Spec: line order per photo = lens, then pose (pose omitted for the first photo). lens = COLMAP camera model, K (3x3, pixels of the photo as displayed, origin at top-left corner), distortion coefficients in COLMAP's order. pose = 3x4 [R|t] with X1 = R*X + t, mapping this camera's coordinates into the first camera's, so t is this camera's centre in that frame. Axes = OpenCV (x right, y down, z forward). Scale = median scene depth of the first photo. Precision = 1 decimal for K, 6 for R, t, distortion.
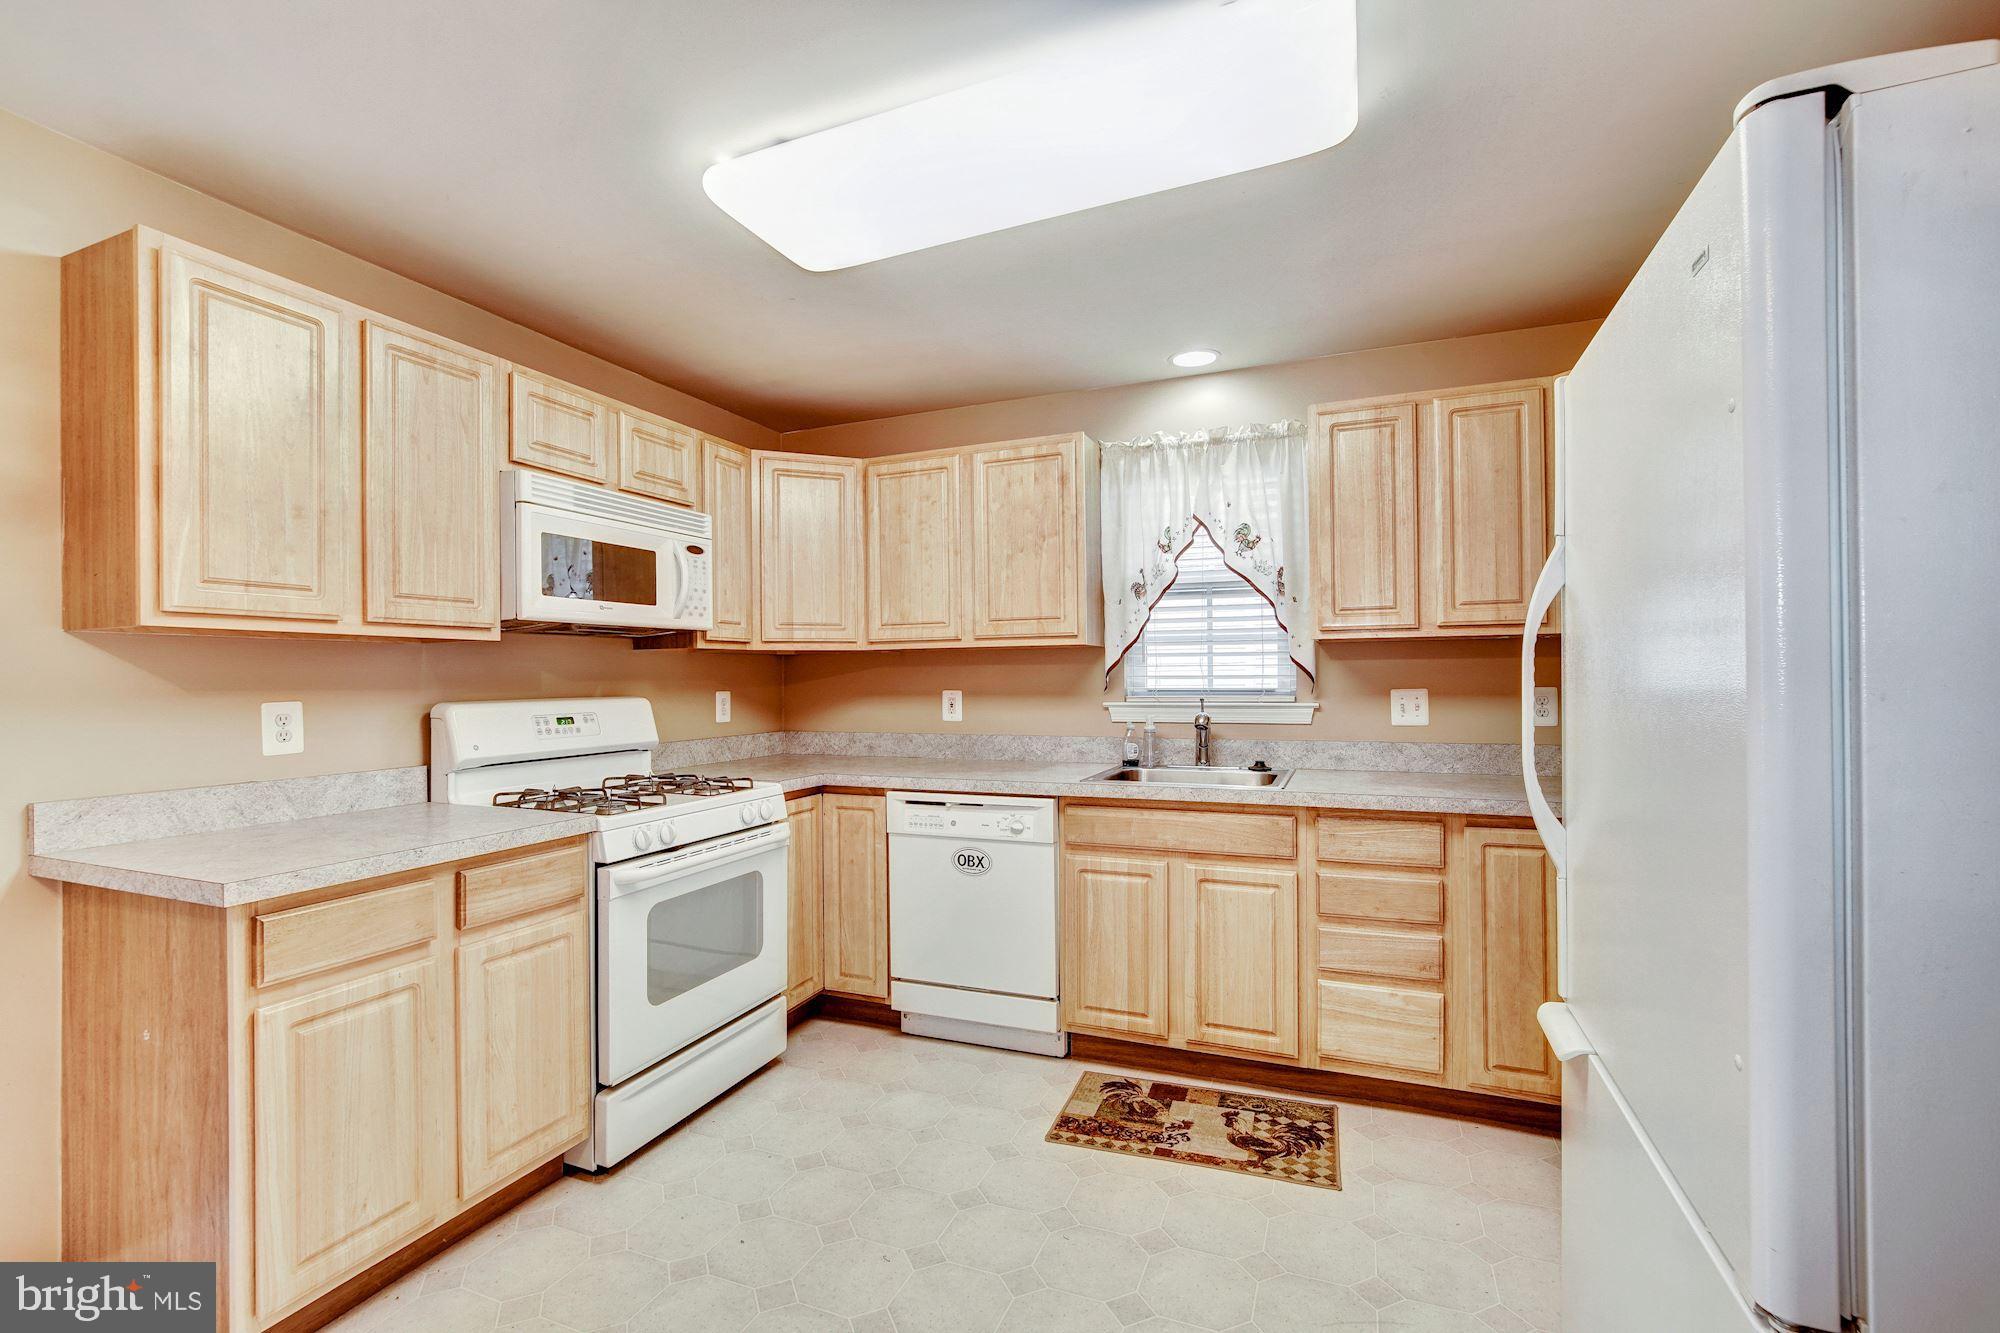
lens RADIAL K [[883.7, 0, 1000.6], [0, 883.7, 671.5], [0, 0, 1]] dist [-0.009501, 0.002831]
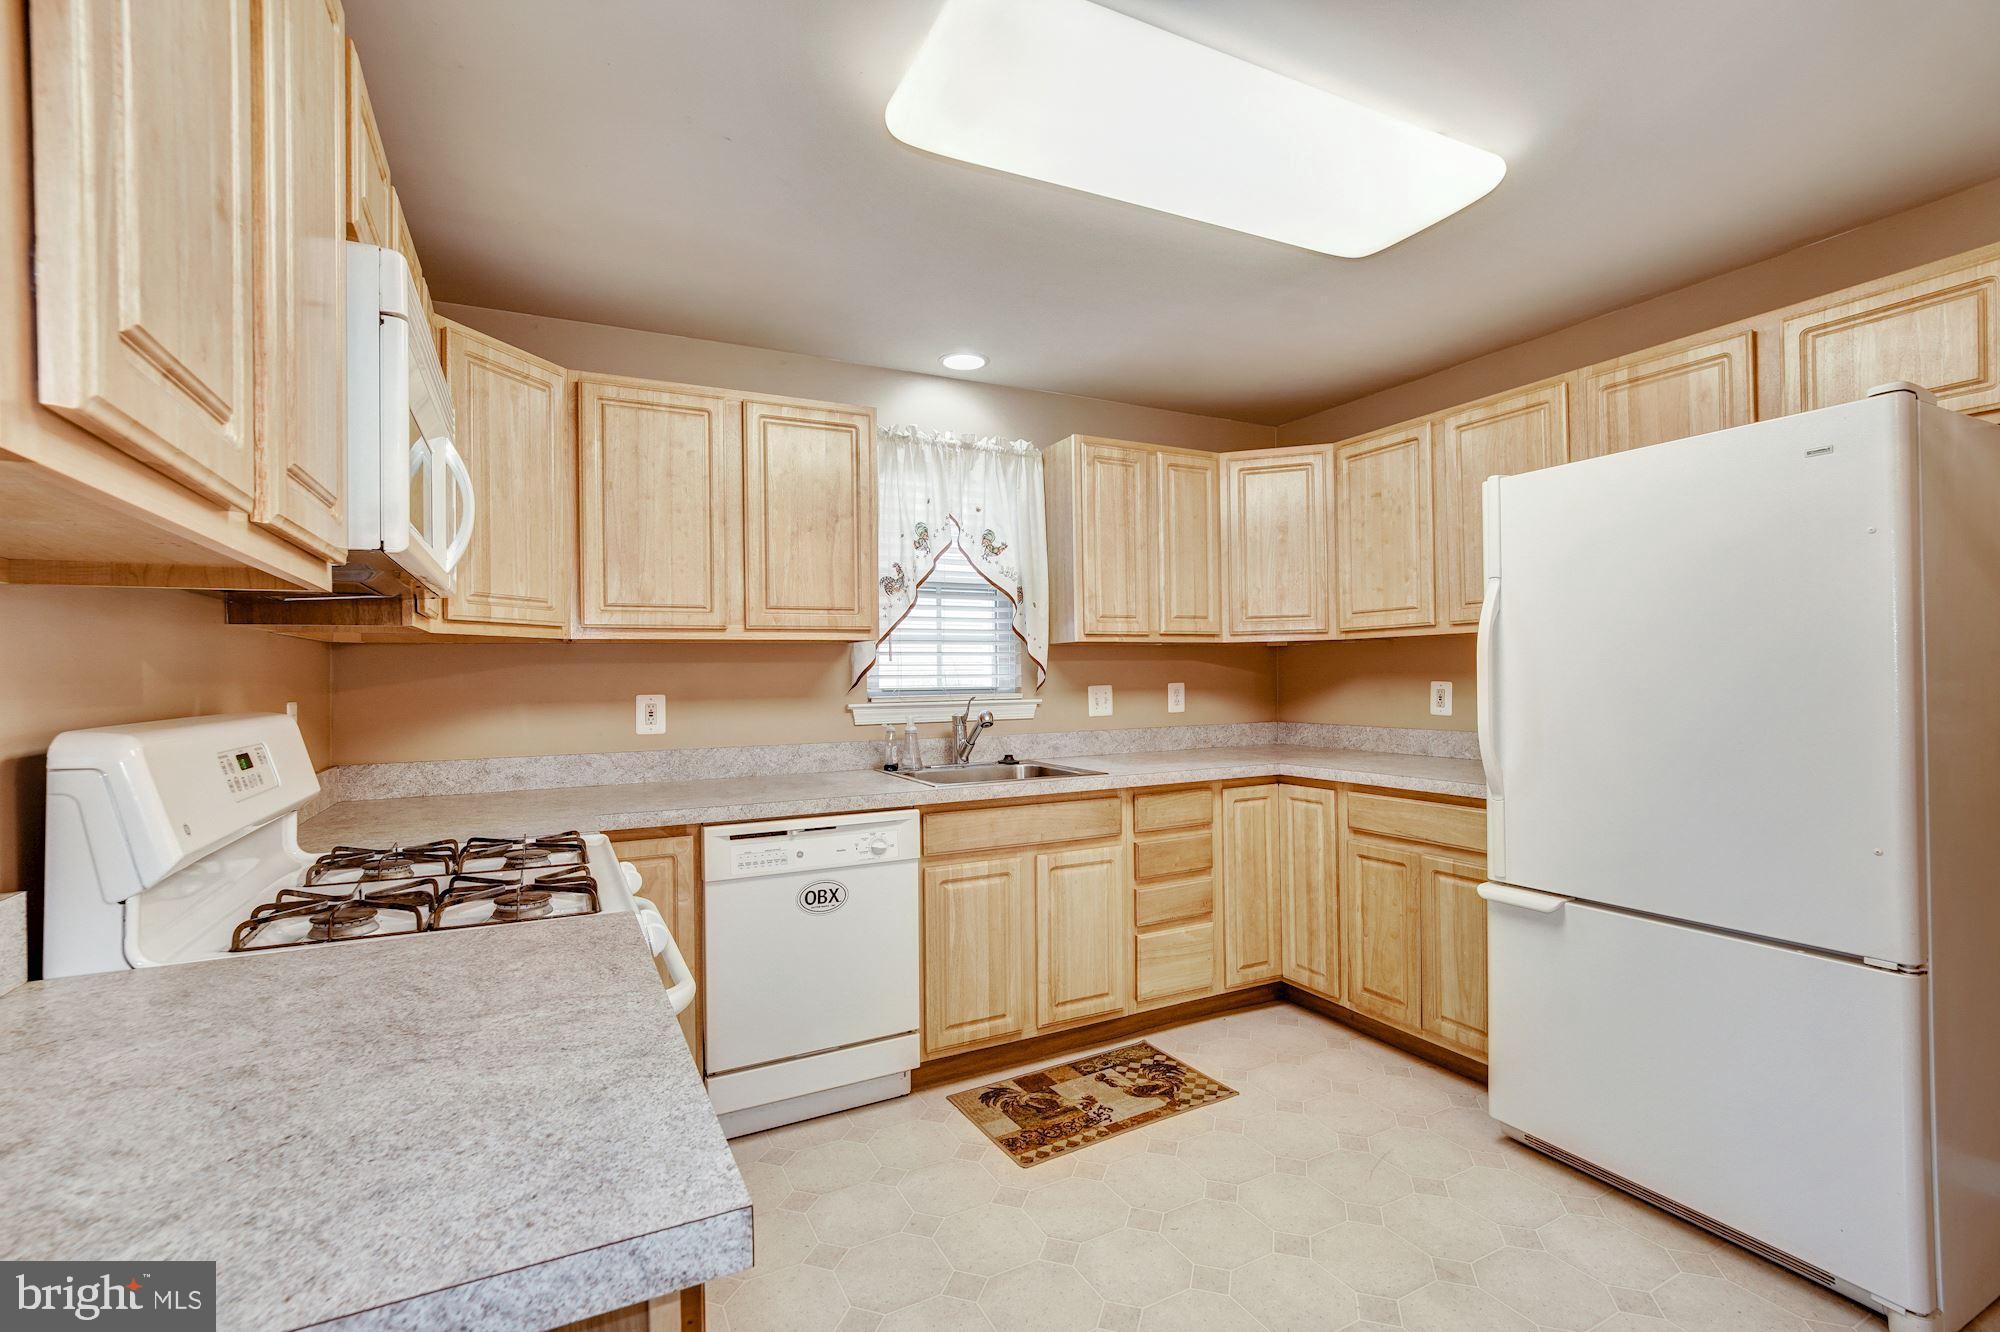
lens RADIAL K [[883.7, 0, 999.2], [0, 883.7, 669.9], [0, 0, 1]] dist [-0.009501, 0.002831]
pose [[0.649453, 0.005070, 0.760385, -0.578011], [0.002527, 0.999958, -0.008825, 0.009504], [-0.760397, 0.007653, 0.649413, 0.345856]]
